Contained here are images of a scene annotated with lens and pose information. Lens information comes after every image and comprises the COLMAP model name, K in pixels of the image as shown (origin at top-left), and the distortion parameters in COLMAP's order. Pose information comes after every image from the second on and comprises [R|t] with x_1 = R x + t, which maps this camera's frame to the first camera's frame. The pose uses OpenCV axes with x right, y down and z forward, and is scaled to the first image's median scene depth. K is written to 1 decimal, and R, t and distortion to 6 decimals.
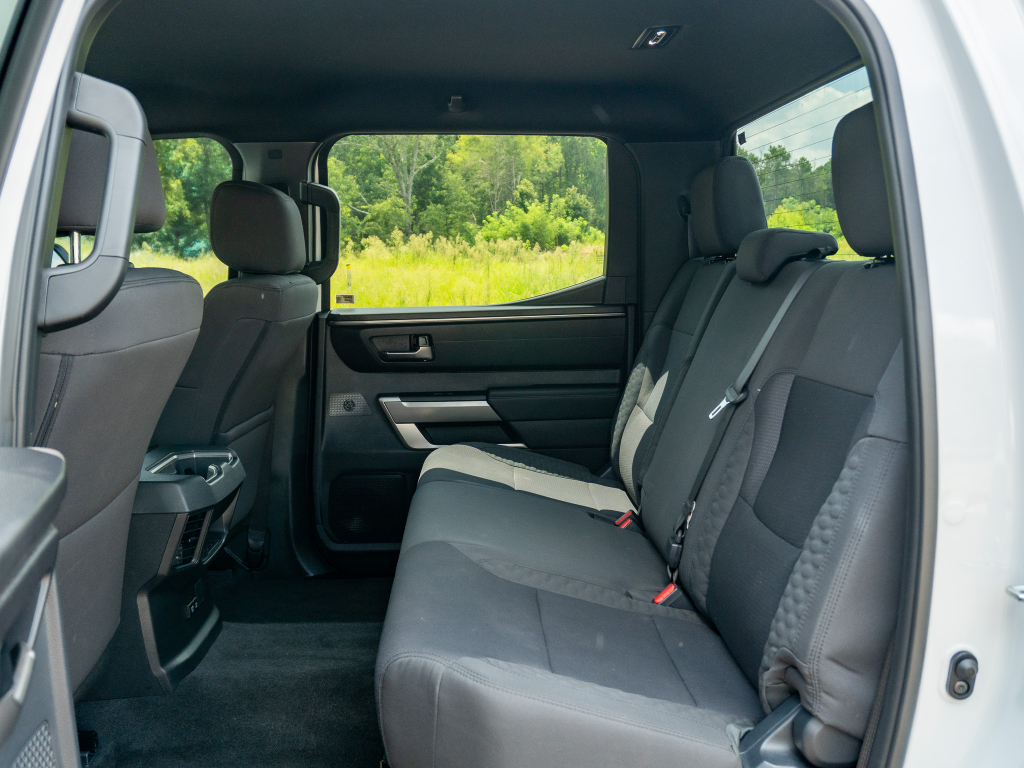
lens RADIAL K [[979.6, 0, 503.5], [0, 979.6, 383.1], [0, 0, 1]] dist [-0.015434, 0.000000]
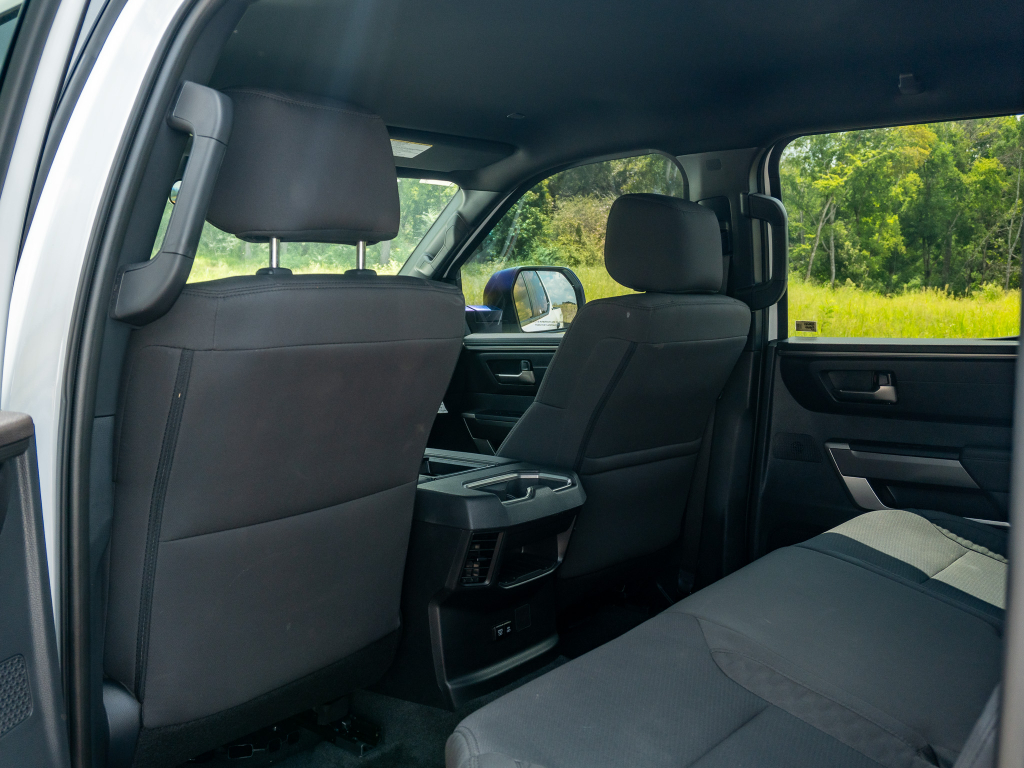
lens RADIAL K [[979.6, 0, 511.7], [0, 979.6, 384.8], [0, 0, 1]] dist [-0.015434, 0.000000]
pose [[0.758792, 0.064598, -0.648122, 0.209910], [-0.088514, 0.996065, -0.004352, -0.007053], [0.645290, 0.060670, 0.761524, 0.173843]]
